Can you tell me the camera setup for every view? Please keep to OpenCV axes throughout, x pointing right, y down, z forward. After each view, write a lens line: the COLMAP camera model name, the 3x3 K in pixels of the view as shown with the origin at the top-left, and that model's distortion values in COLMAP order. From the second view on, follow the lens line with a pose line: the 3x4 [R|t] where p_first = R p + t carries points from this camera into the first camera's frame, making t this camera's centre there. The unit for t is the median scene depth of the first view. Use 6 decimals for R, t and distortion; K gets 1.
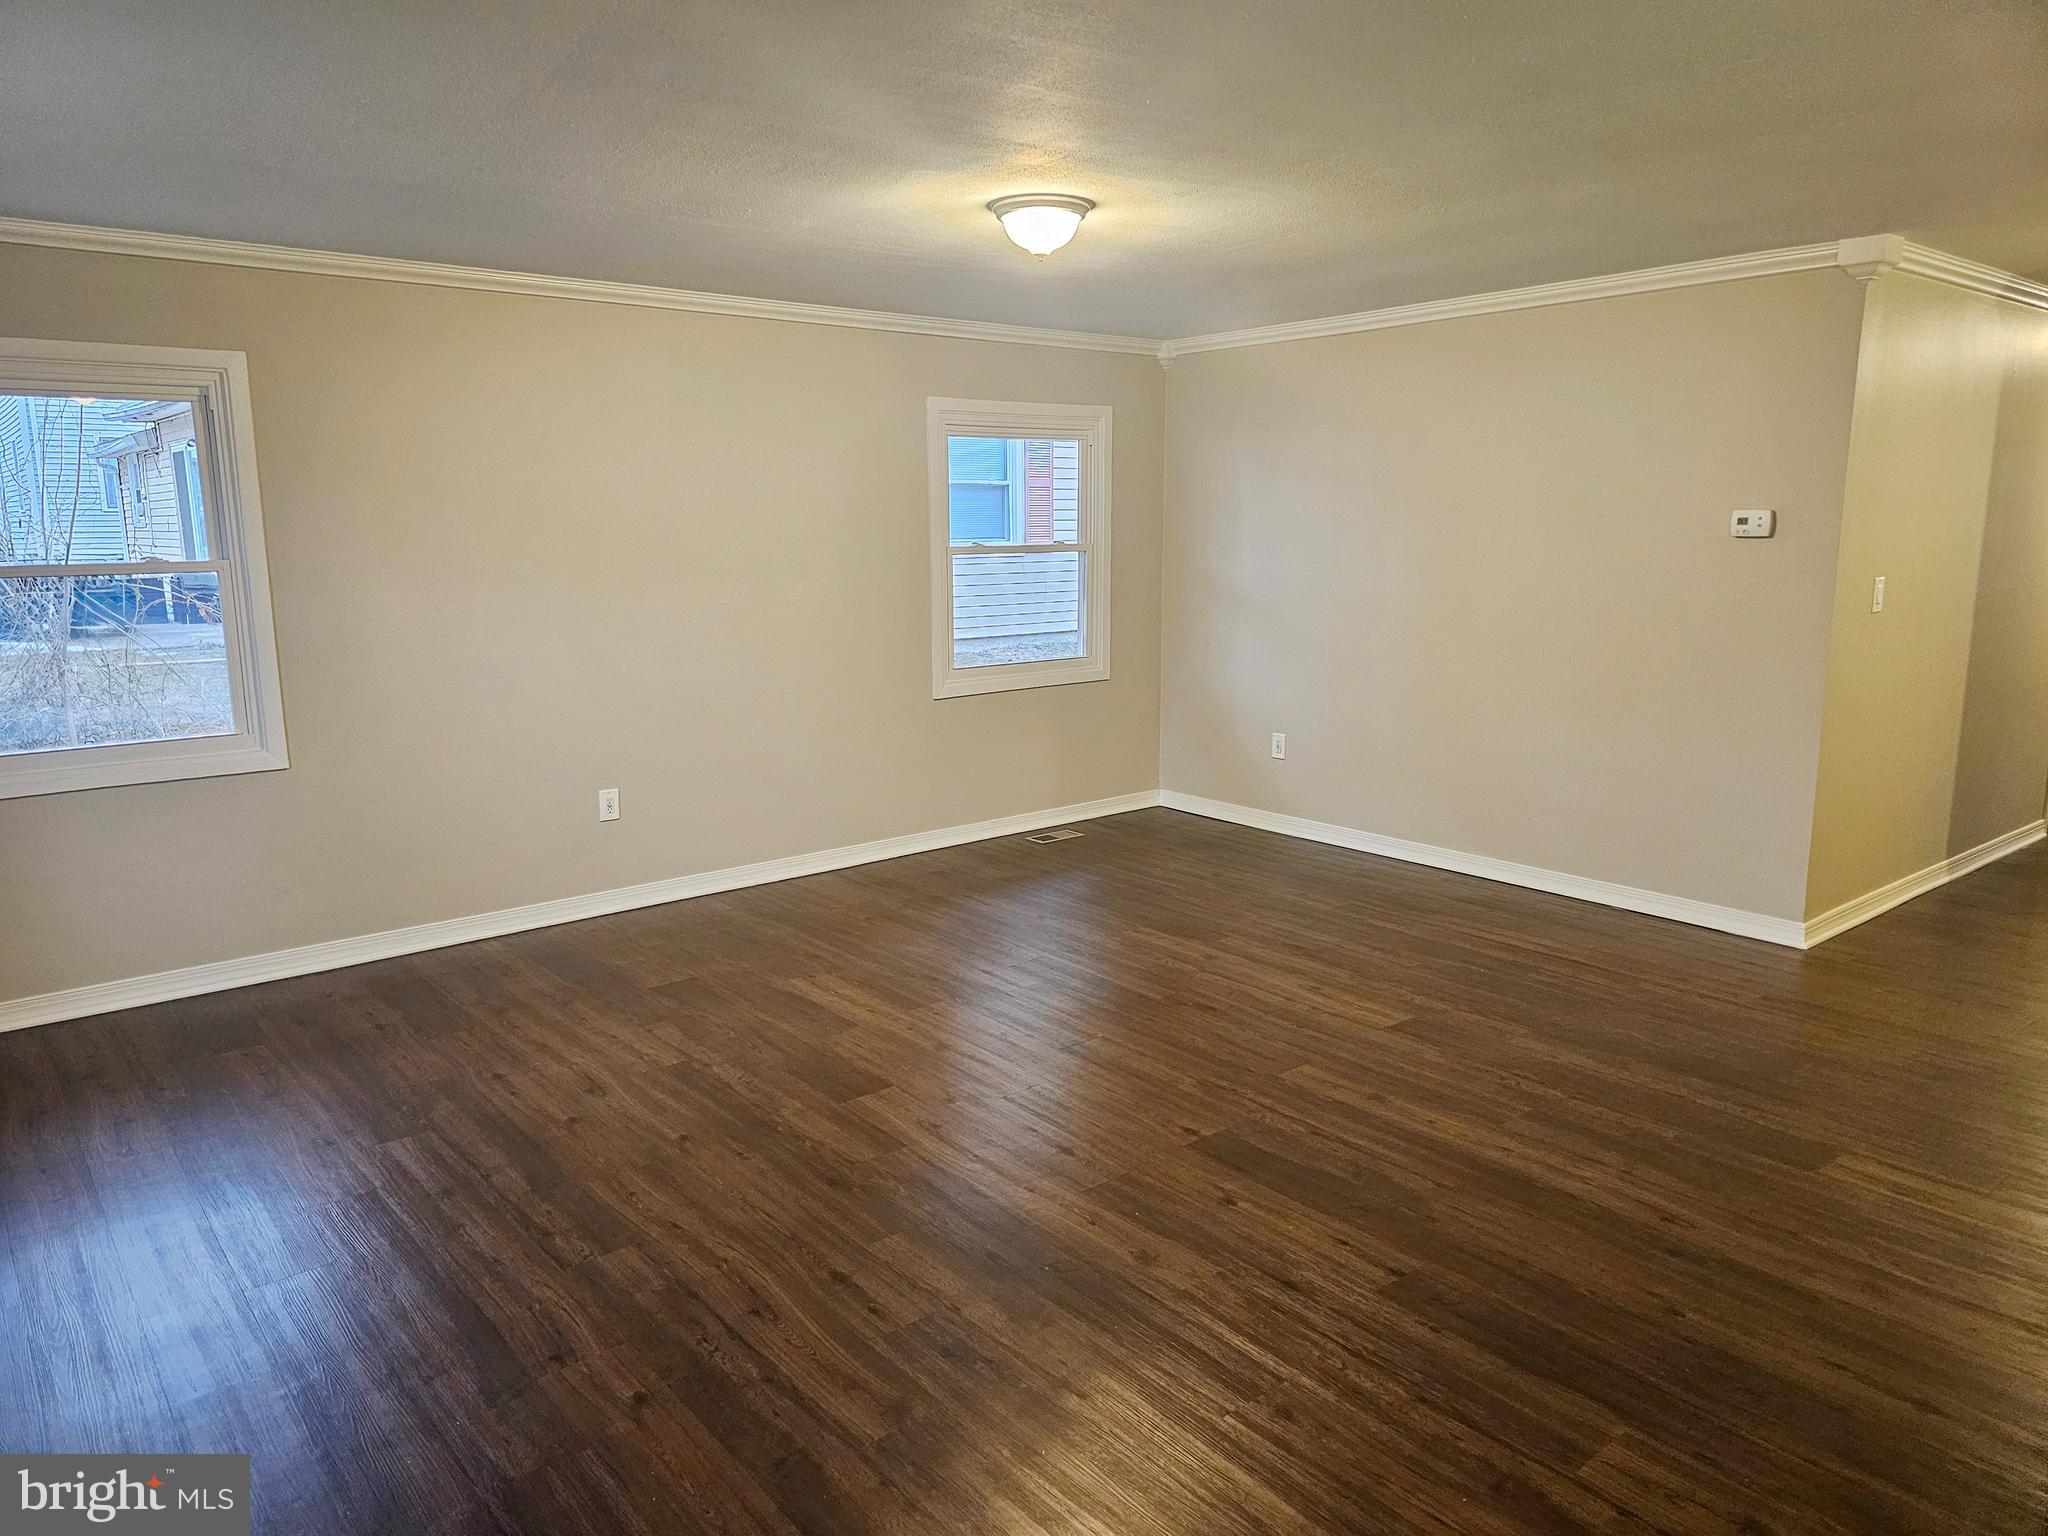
lens RADIAL K [[1334.2, 0, 1015.7], [0, 1334.2, 753.9], [0, 0, 1]] dist [0.063475, -0.083471]
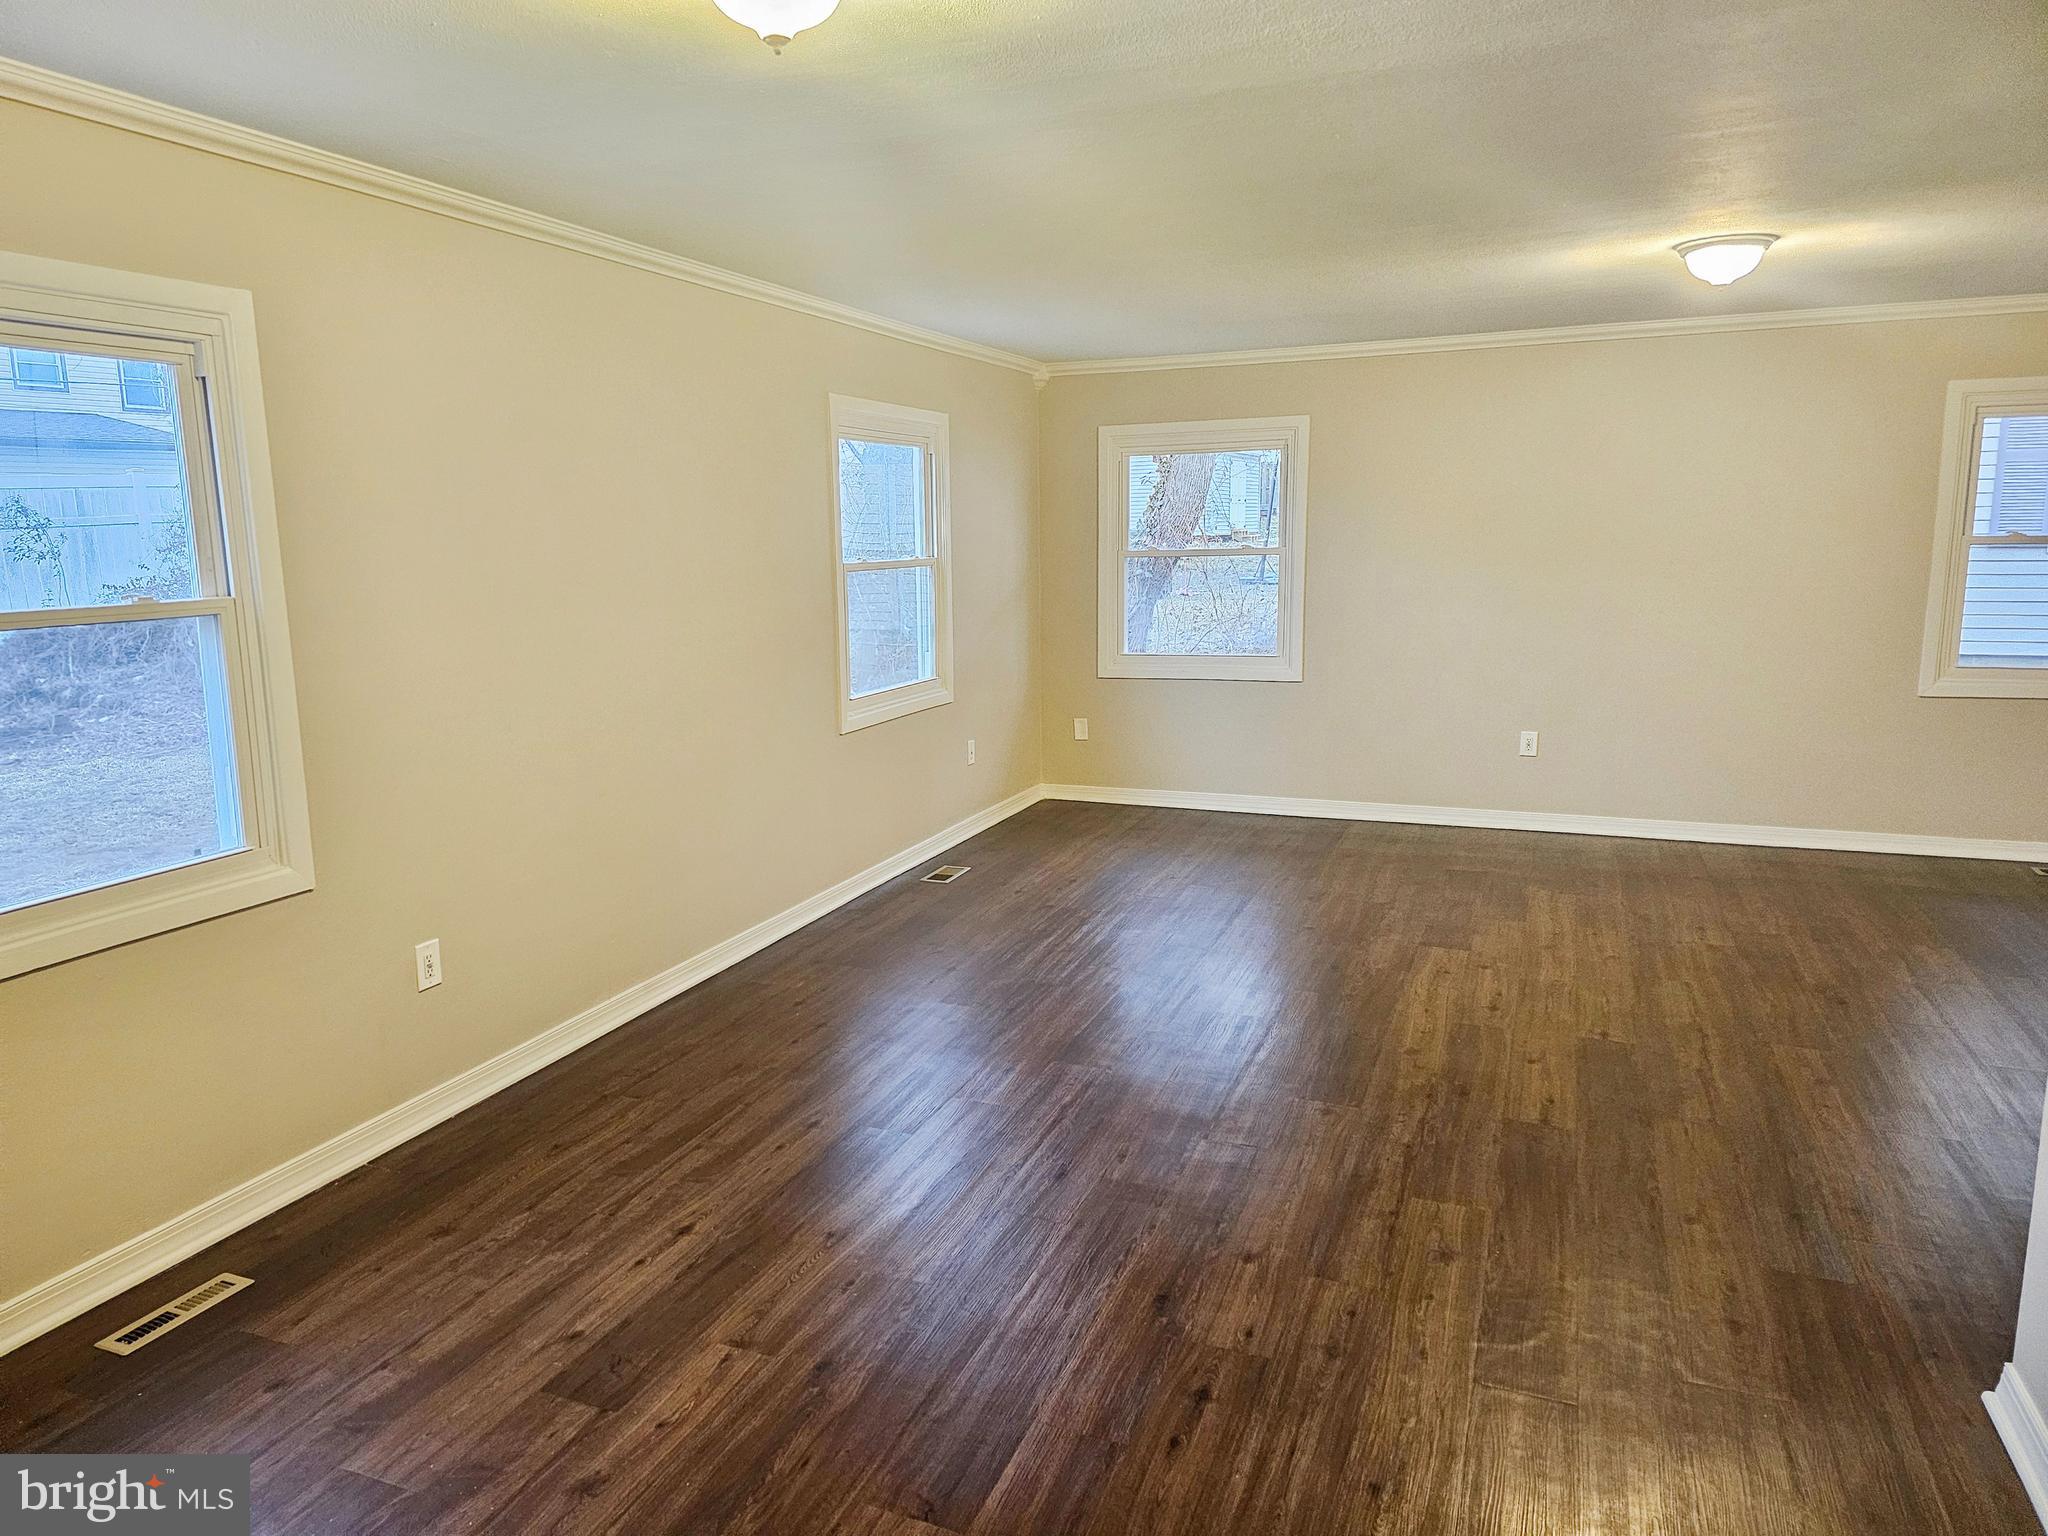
lens RADIAL K [[1334.2, 0, 1015.7], [0, 1334.2, 753.9], [0, 0, 1]] dist [0.063475, -0.083471]
pose [[0.489401, 0.143806, -0.860120, 0.764947], [-0.131531, 0.987199, 0.090212, -0.004443], [0.862083, 0.068983, 0.502051, -0.065583]]
